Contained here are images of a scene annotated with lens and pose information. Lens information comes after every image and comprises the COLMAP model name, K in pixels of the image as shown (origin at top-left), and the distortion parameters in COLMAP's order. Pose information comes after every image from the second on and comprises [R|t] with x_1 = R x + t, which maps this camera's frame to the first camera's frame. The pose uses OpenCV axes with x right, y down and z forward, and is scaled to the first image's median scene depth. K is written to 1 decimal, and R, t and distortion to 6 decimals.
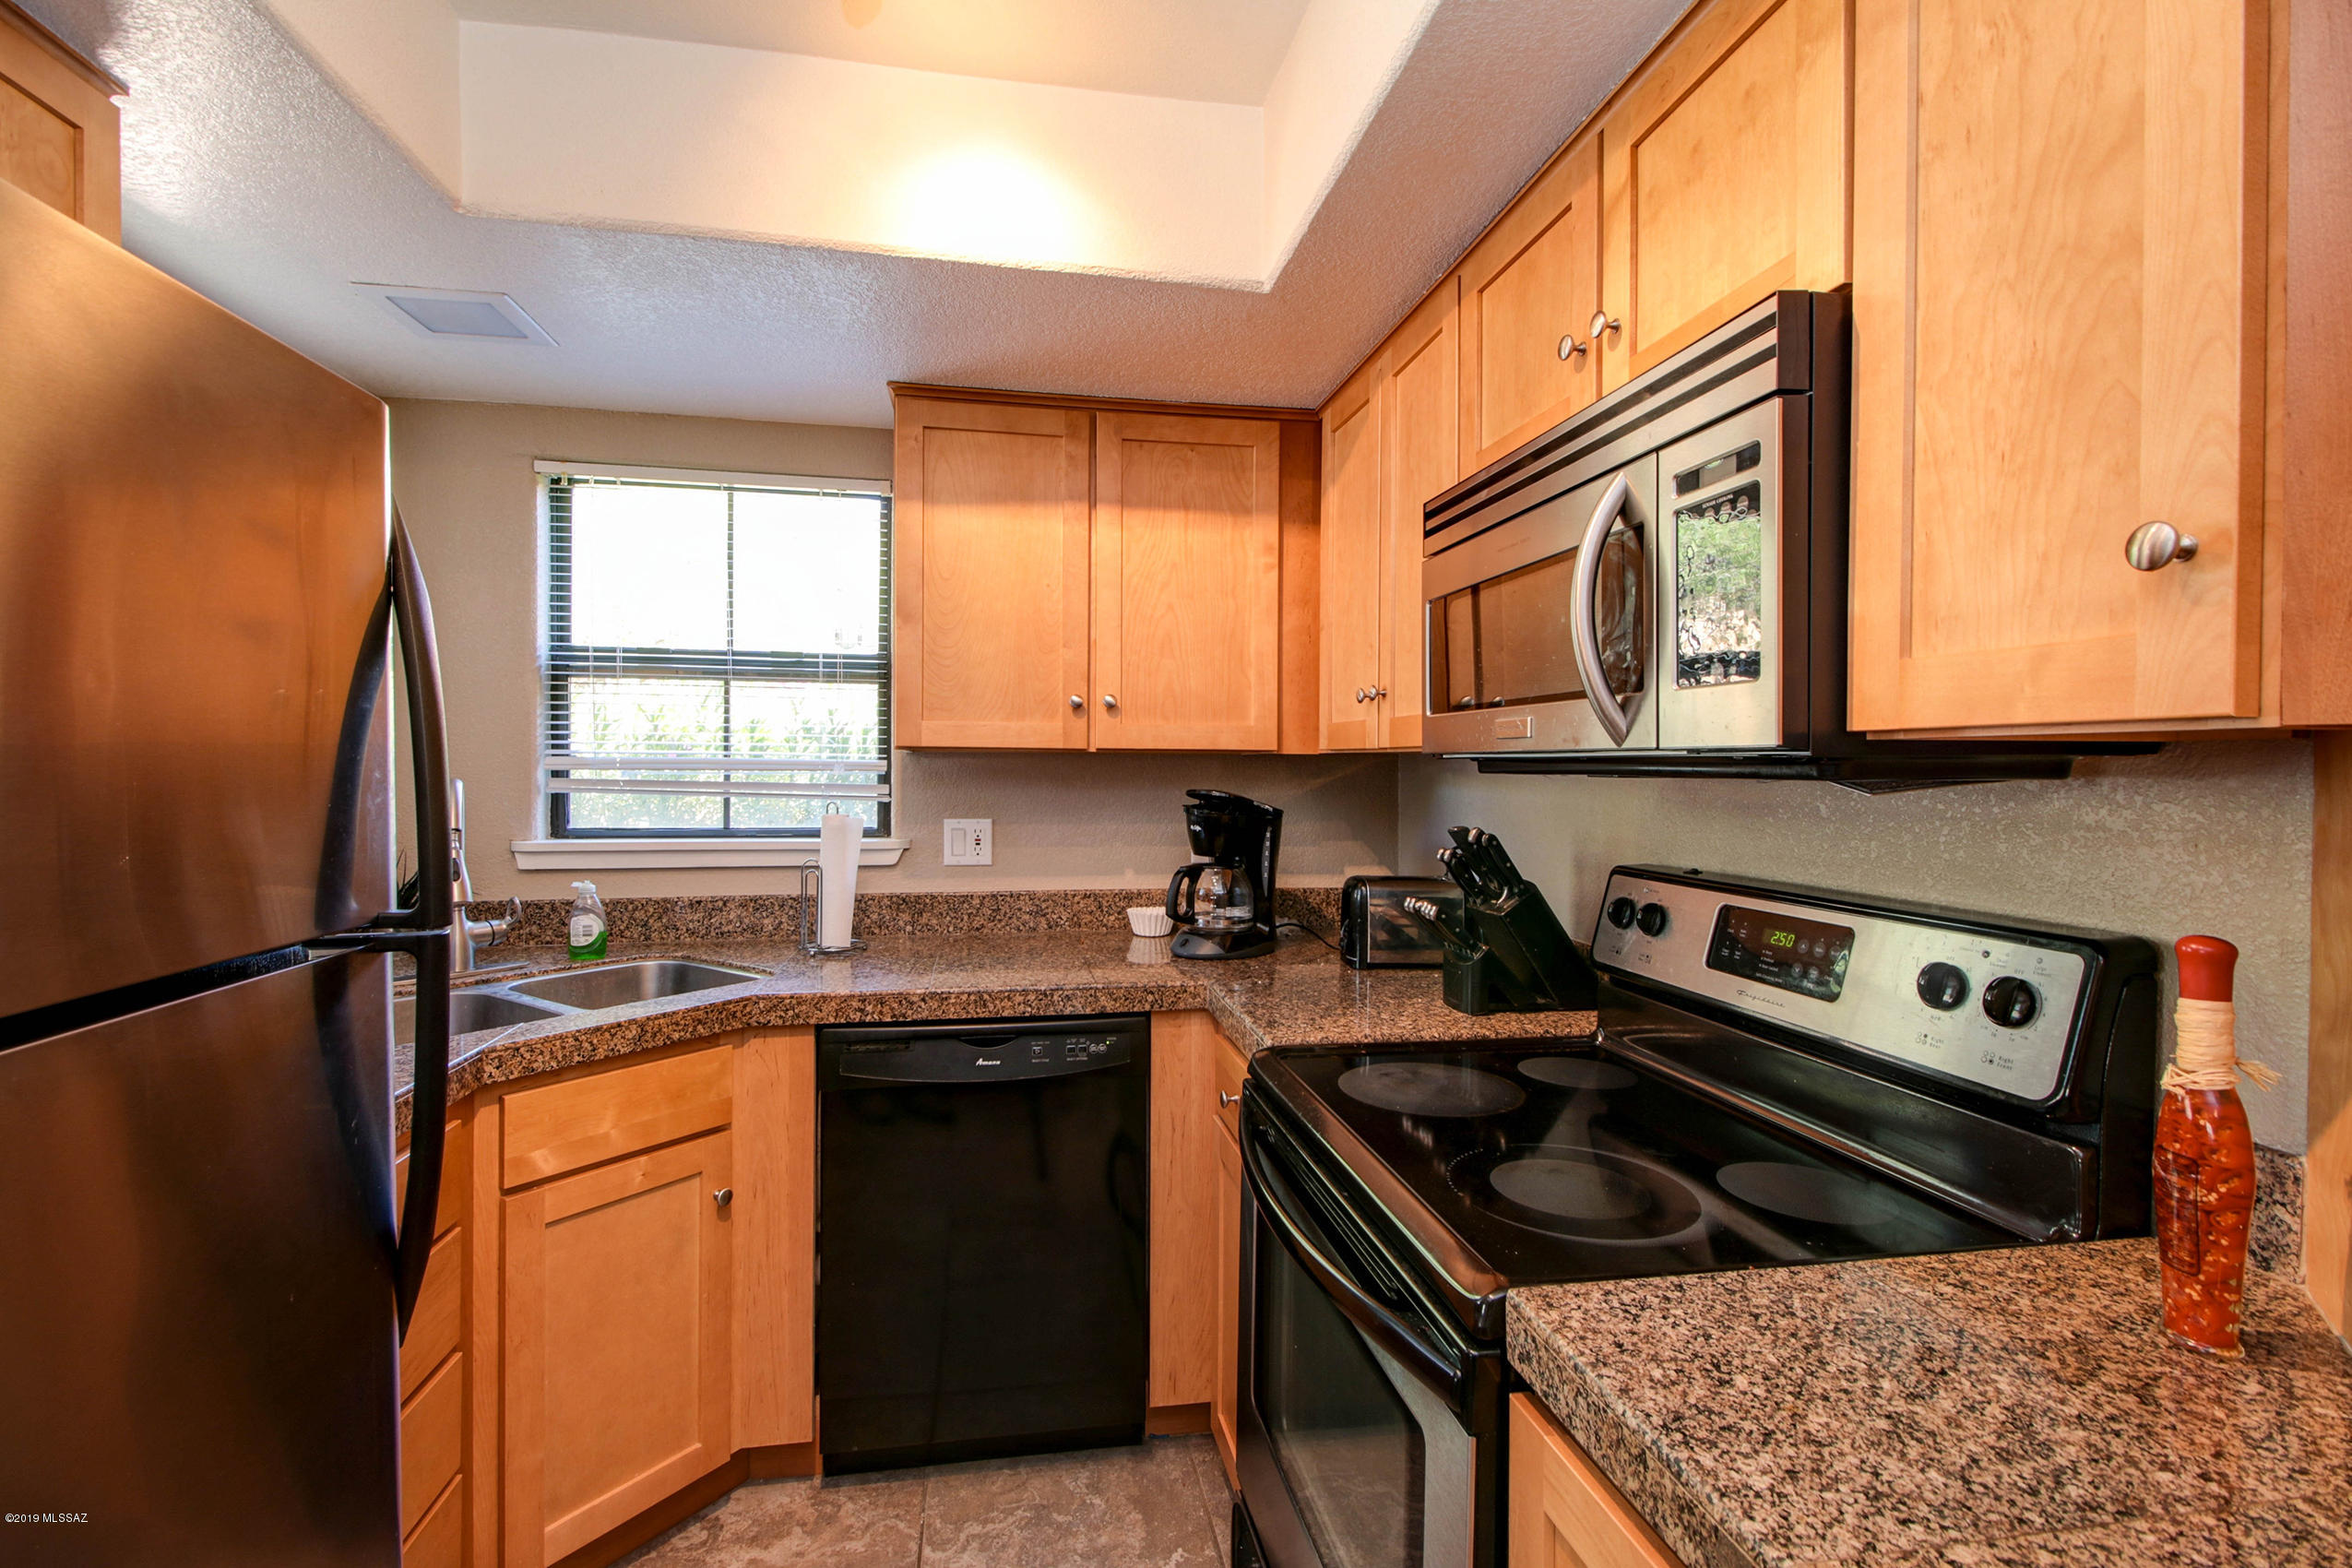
lens RADIAL K [[1064.9, 0, 1176.0], [0, 1064.9, 784.0], [0, 0, 1]] dist [0.025192, -0.017614]
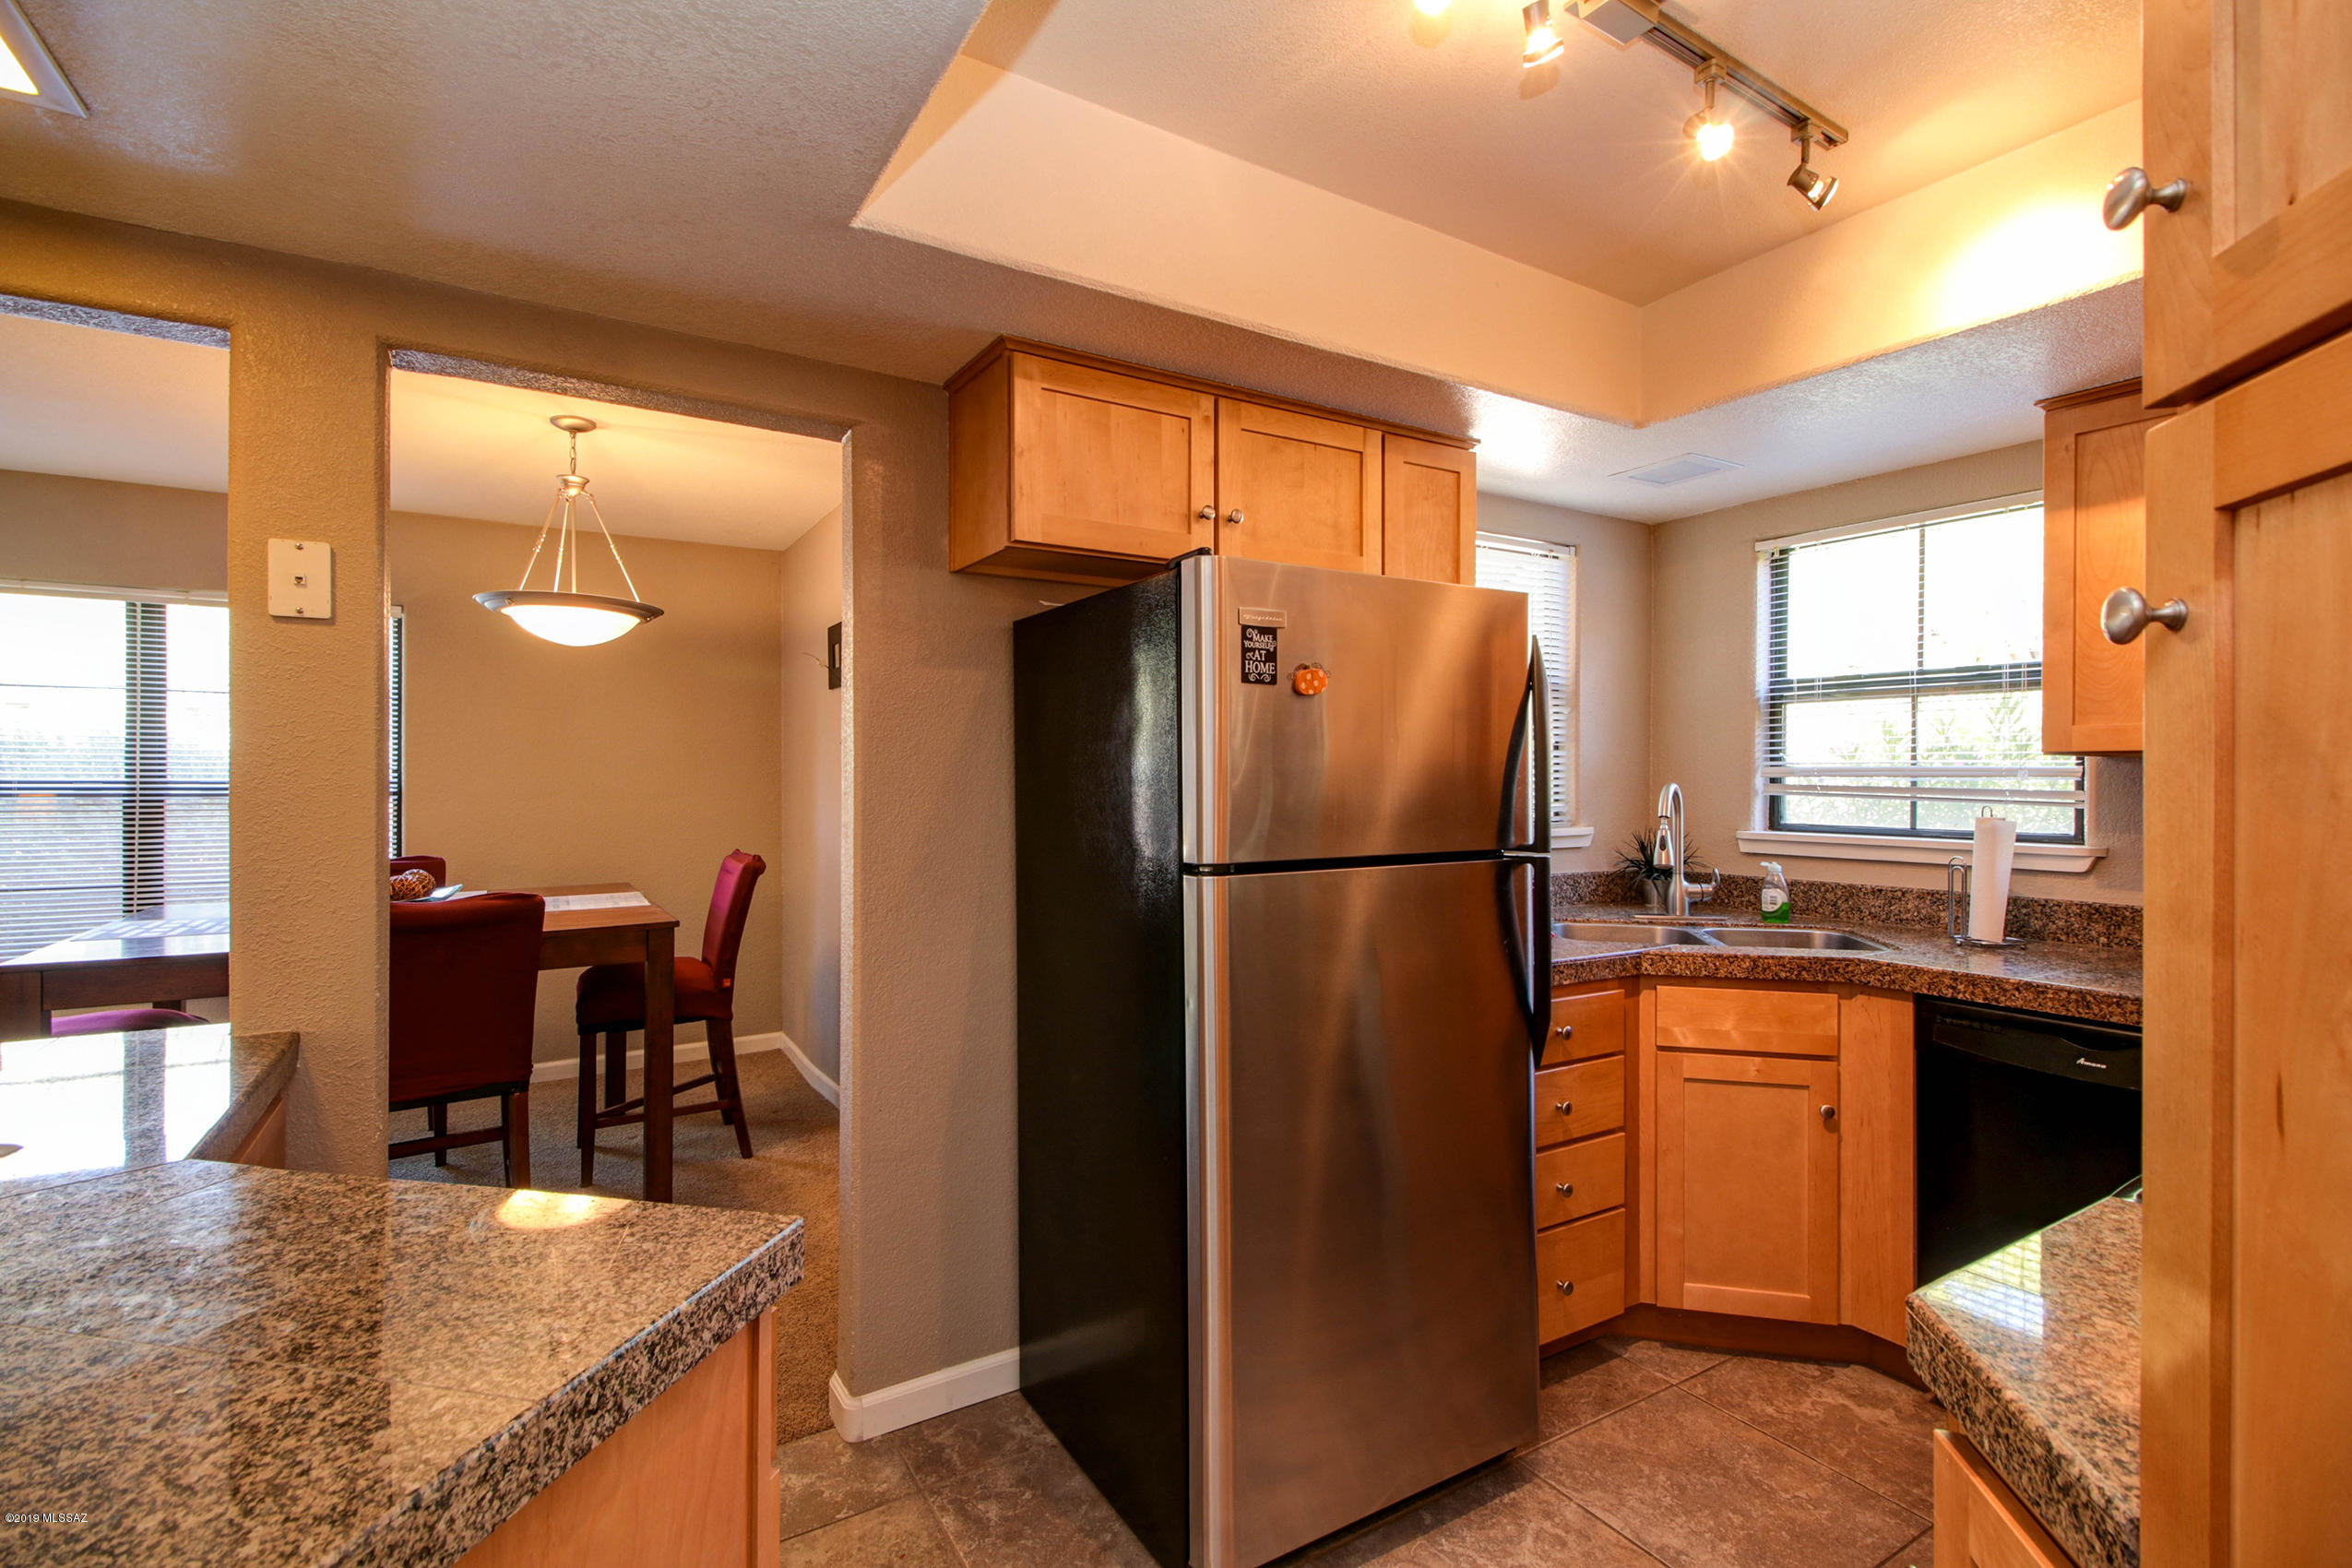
lens RADIAL K [[1064.9, 0, 1176.0], [0, 1064.9, 784.0], [0, 0, 1]] dist [0.025192, -0.017614]
pose [[0.373903, -0.000235, -0.927468, 0.349321], [-0.009874, 0.999942, -0.004234, 0.007207], [0.927415, 0.010741, 0.373880, -0.146352]]
